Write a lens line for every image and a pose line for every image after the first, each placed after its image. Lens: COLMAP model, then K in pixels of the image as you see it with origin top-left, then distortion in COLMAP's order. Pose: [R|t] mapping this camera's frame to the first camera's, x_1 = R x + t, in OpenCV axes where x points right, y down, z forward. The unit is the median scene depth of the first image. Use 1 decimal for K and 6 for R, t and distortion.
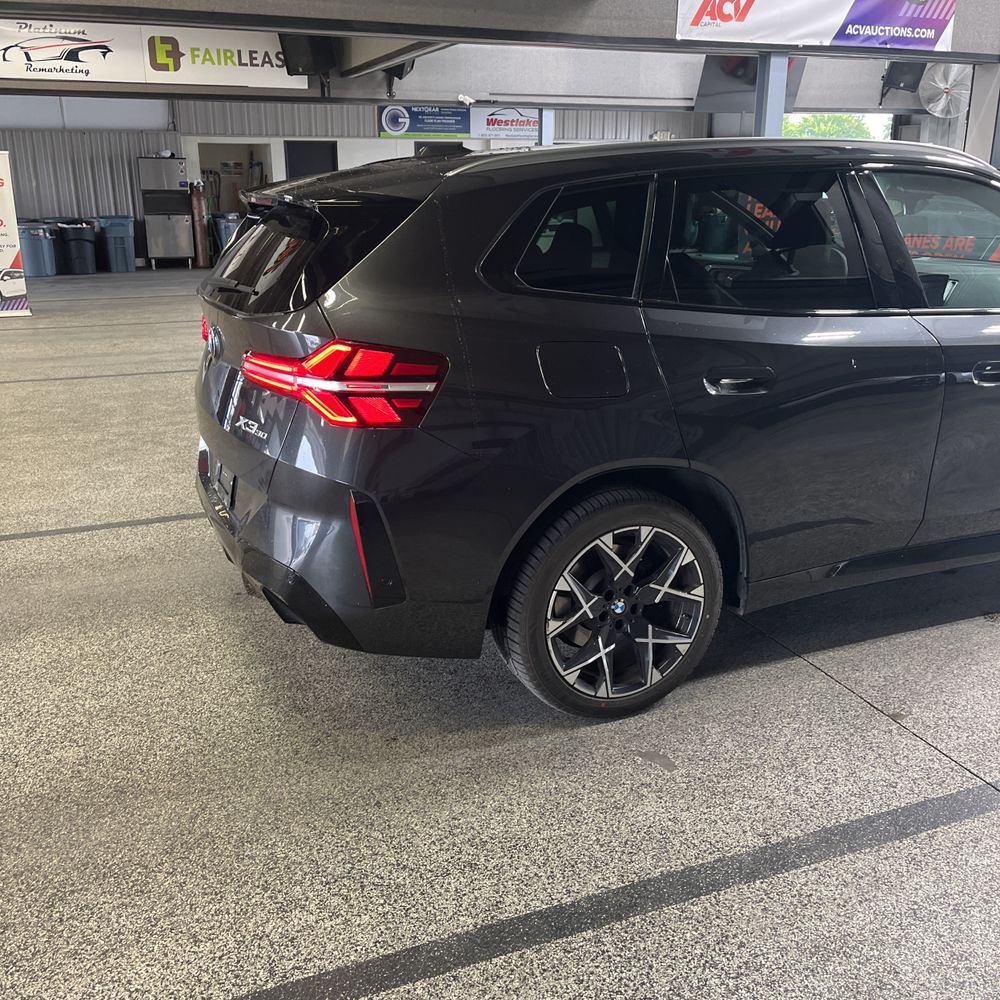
lens RADIAL K [[995.3, 0, 491.7], [0, 995.3, 494.2], [0, 0, 1]] dist [0.047395, -0.064971]
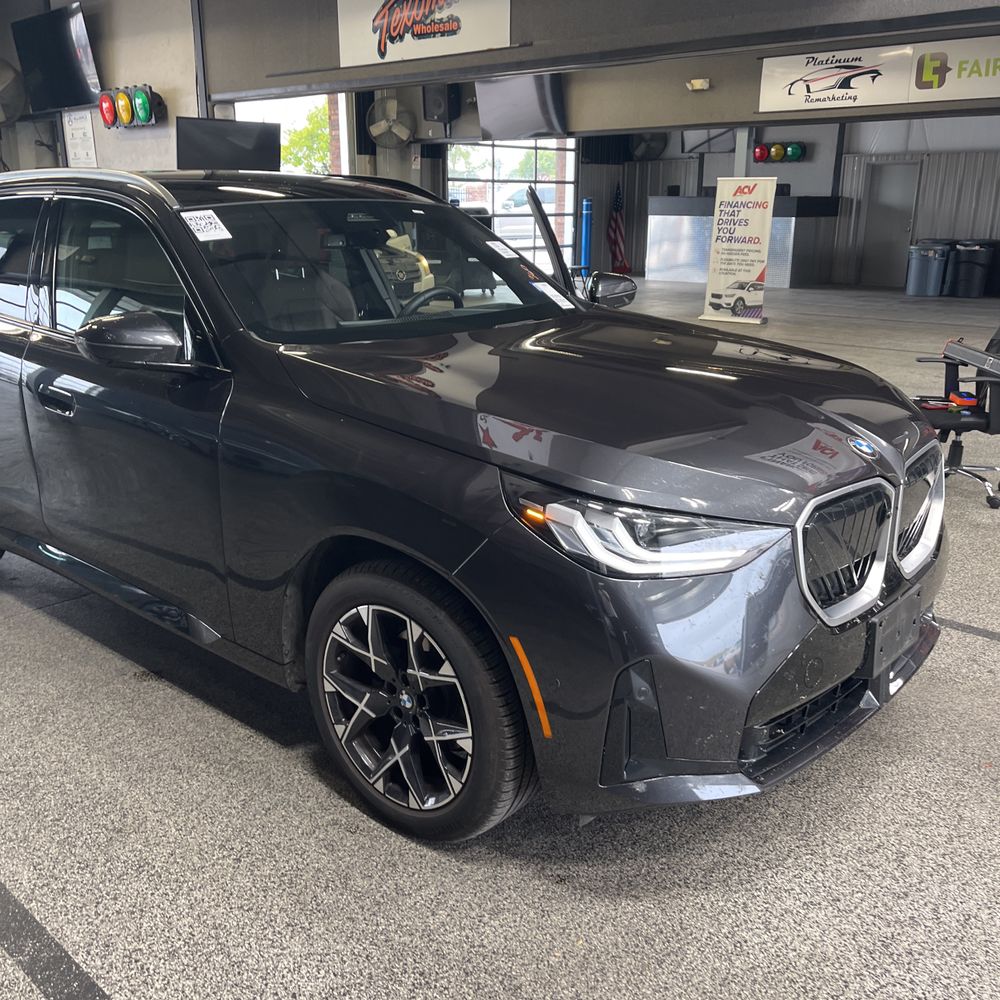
lens RADIAL K [[999.5, 0, 497.2], [0, 999.5, 504.9], [0, 0, 1]] dist [0.045451, -0.049532]
pose [[0.442954, 0.260972, -0.857721, 0.716080], [-0.269699, 0.951171, 0.150124, -0.130768], [0.855017, 0.164828, 0.491709, 0.404290]]
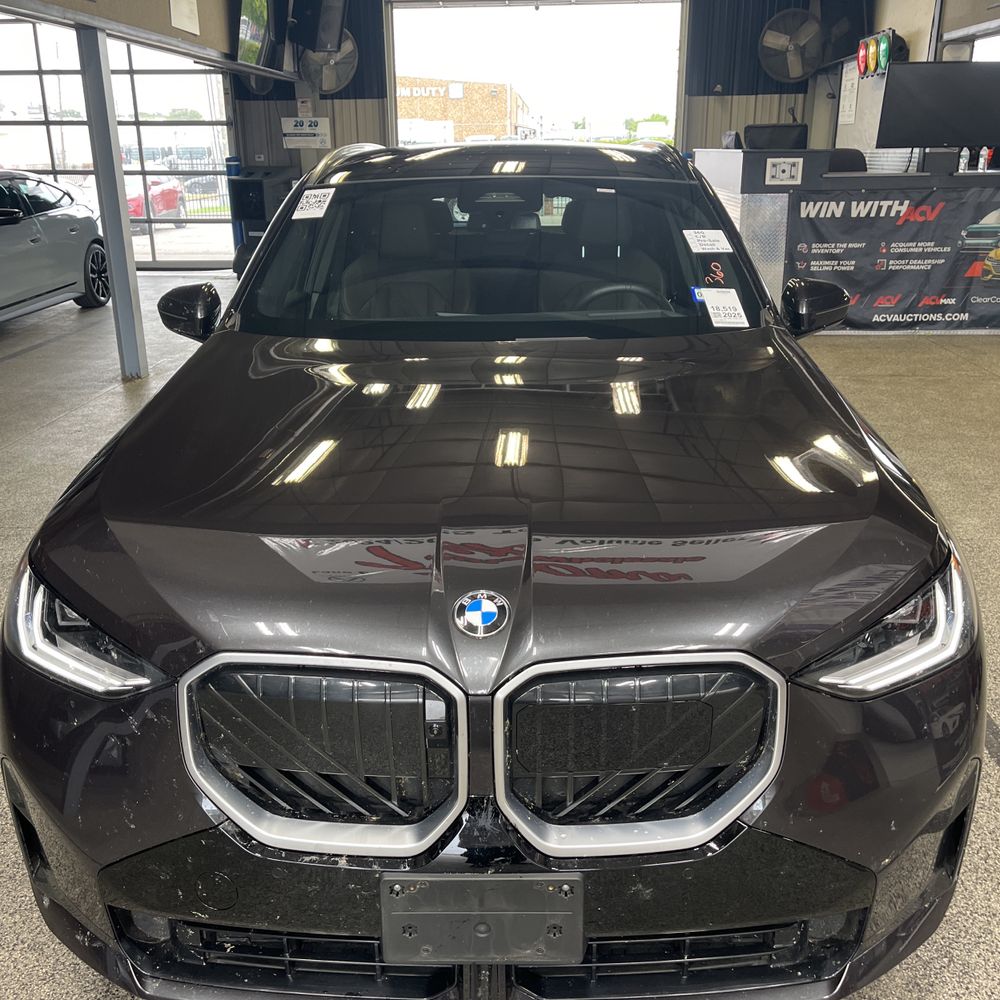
lens RADIAL K [[1017.7, 0, 517.4], [0, 1017.7, 484.8], [0, 0, 1]] dist [0.062100, -0.086237]
pose [[-0.388746, 0.291545, -0.874001, 0.648704], [-0.266420, 0.872518, 0.409552, -0.247454], [0.881984, 0.392063, -0.261515, 0.734235]]
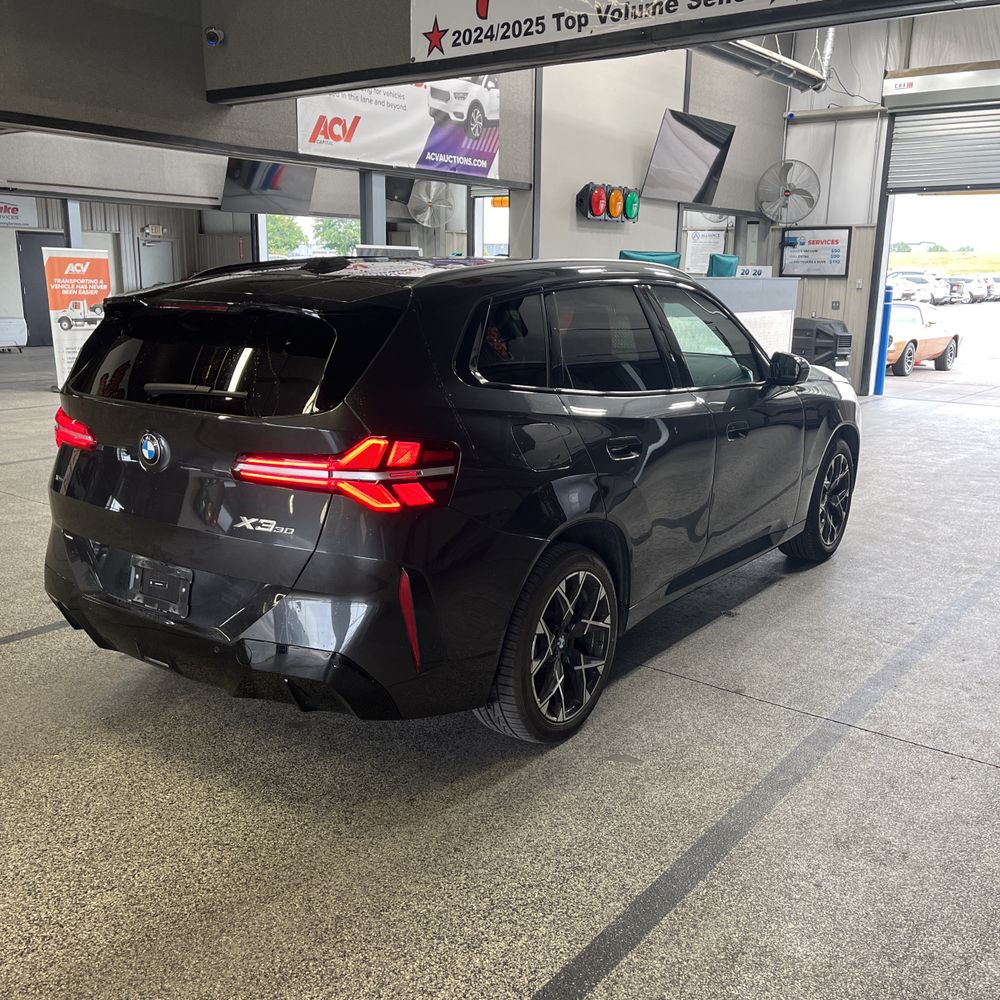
lens RADIAL K [[999.5, 0, 497.2], [0, 999.5, 504.9], [0, 0, 1]] dist [0.045451, -0.049532]
pose [[0.858850, -0.098925, 0.502583, -0.212697], [0.137160, 0.989758, -0.039571, -0.005431], [-0.493522, 0.102920, 0.863623, -0.004577]]
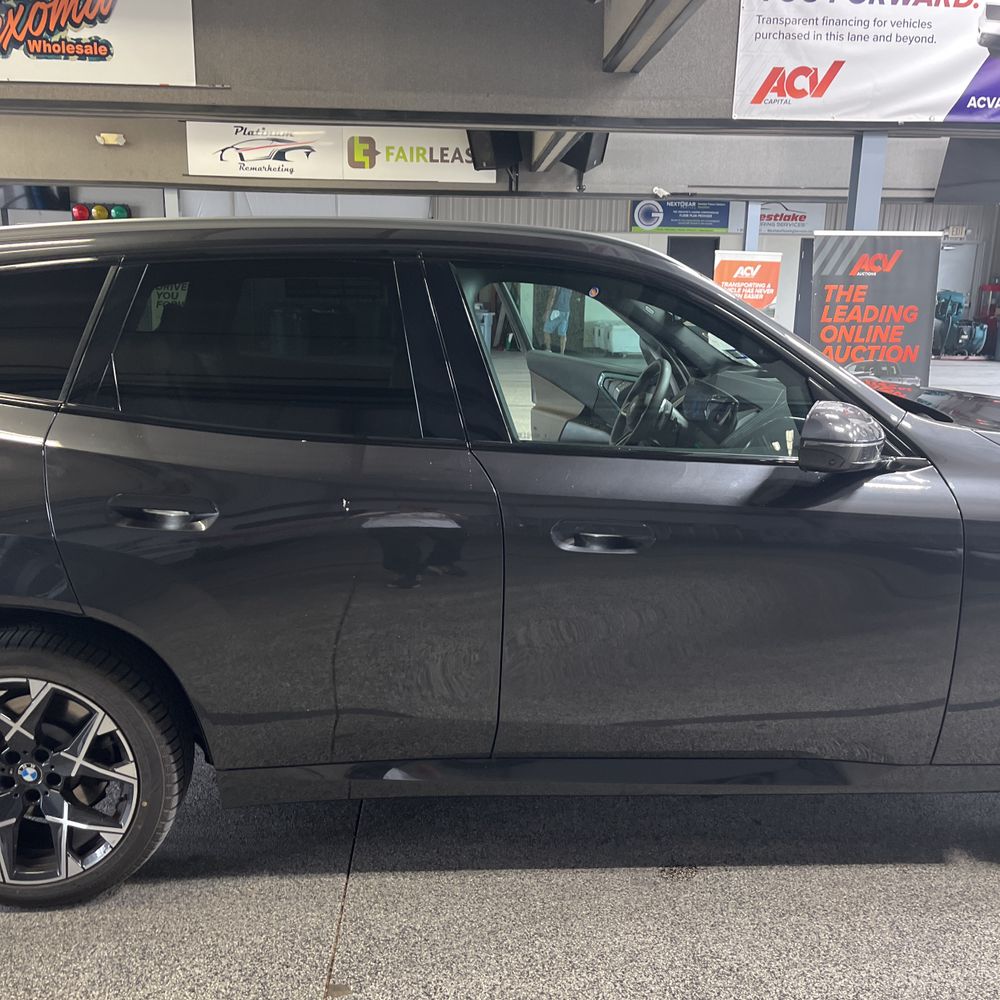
lens RADIAL K [[1004.3, 0, 495.8], [0, 1004.3, 511.8], [0, 0, 1]] dist [0.030476, -0.037747]
pose [[0.943812, 0.093111, -0.317095, 0.297620], [-0.116129, 0.991741, -0.054438, -0.040290], [0.309407, 0.088203, 0.946830, 0.128617]]
